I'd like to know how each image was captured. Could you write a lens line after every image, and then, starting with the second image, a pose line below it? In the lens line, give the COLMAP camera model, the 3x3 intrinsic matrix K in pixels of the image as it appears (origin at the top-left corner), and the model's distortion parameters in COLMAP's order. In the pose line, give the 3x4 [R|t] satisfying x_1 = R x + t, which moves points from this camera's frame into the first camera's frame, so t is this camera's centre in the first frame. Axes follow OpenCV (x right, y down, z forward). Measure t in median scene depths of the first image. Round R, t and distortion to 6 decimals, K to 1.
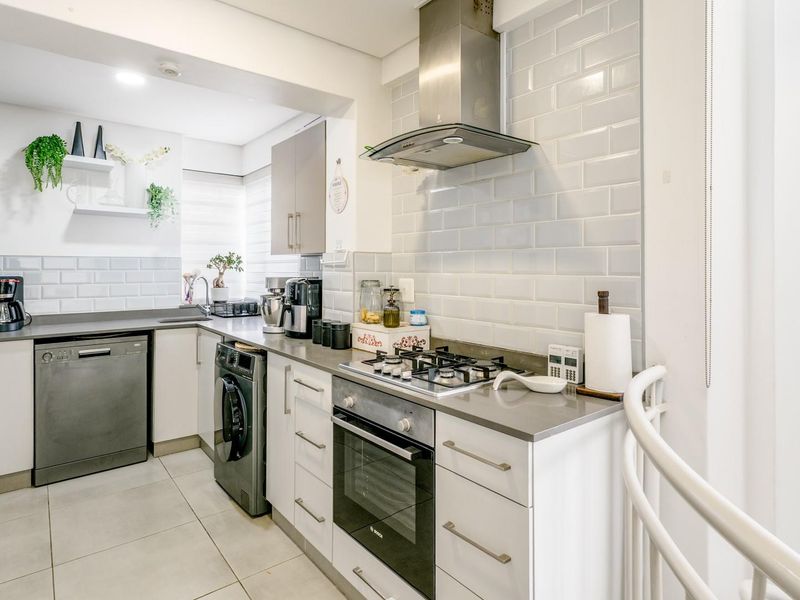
lens RADIAL K [[474.7, 0, 398.9], [0, 474.7, 275.0], [0, 0, 1]] dist [0.000650, -0.000055]
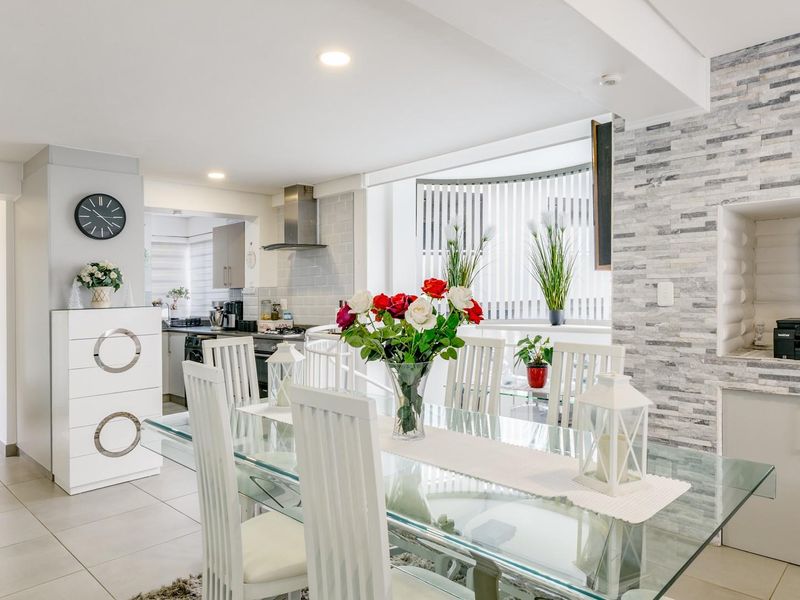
lens RADIAL K [[548.9, 0, 420.9], [0, 548.9, 269.8], [0, 0, 1]] dist [0.006721, 0.002035]
pose [[0.987137, -0.020375, 0.158570, 0.215324], [0.028949, 0.998230, -0.051948, 0.019759], [-0.157231, 0.055870, 0.985980, -1.415410]]
